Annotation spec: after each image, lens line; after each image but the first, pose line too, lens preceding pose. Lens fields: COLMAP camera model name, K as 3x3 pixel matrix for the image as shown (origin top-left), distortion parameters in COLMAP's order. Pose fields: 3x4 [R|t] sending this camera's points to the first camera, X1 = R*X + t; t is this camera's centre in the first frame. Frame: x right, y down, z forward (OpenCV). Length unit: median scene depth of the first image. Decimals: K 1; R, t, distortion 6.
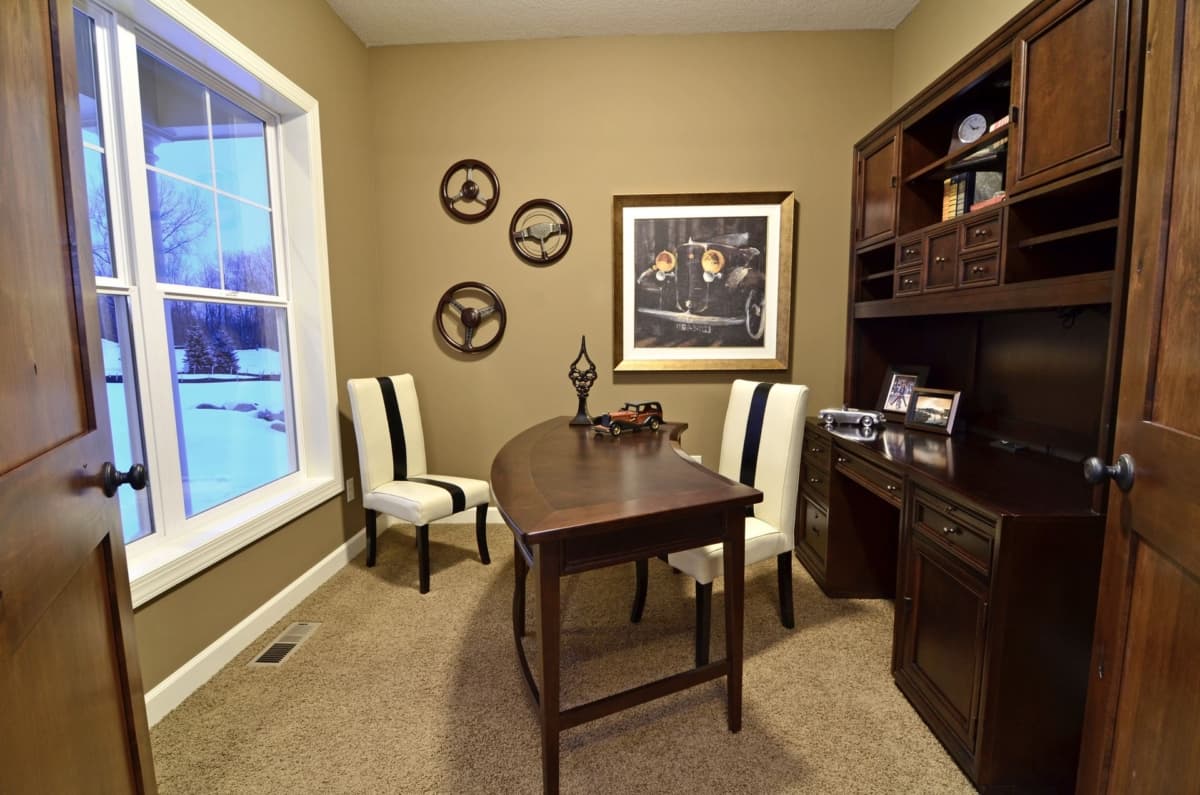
lens RADIAL K [[584.1, 0, 594.7], [0, 584.1, 402.7], [0, 0, 1]] dist [-0.008021, -0.010352]
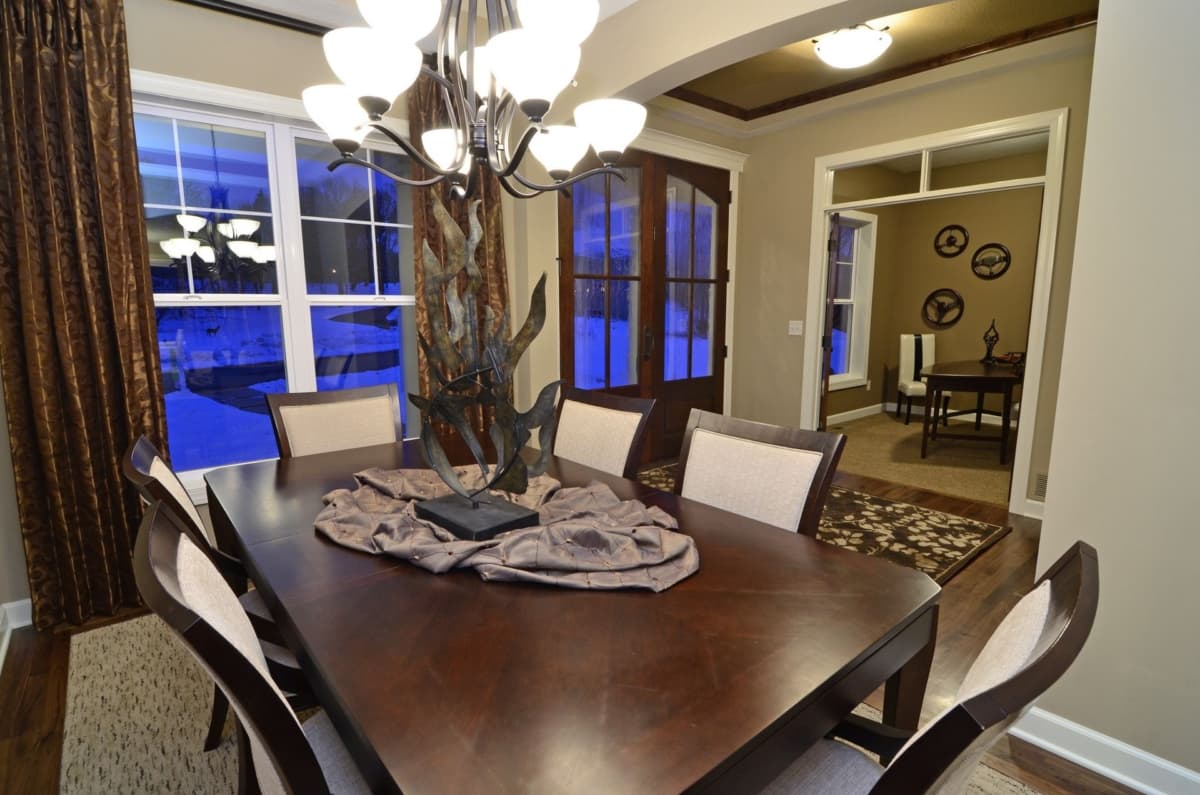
lens RADIAL K [[633.4, 0, 595.0], [0, 633.4, 397.8], [0, 0, 1]] dist [-0.005074, -0.003949]
pose [[0.687690, 0.120152, -0.715993, 0.532651], [-0.092207, 0.992679, 0.078021, 0.096323], [0.720125, 0.012365, 0.693734, -1.286789]]
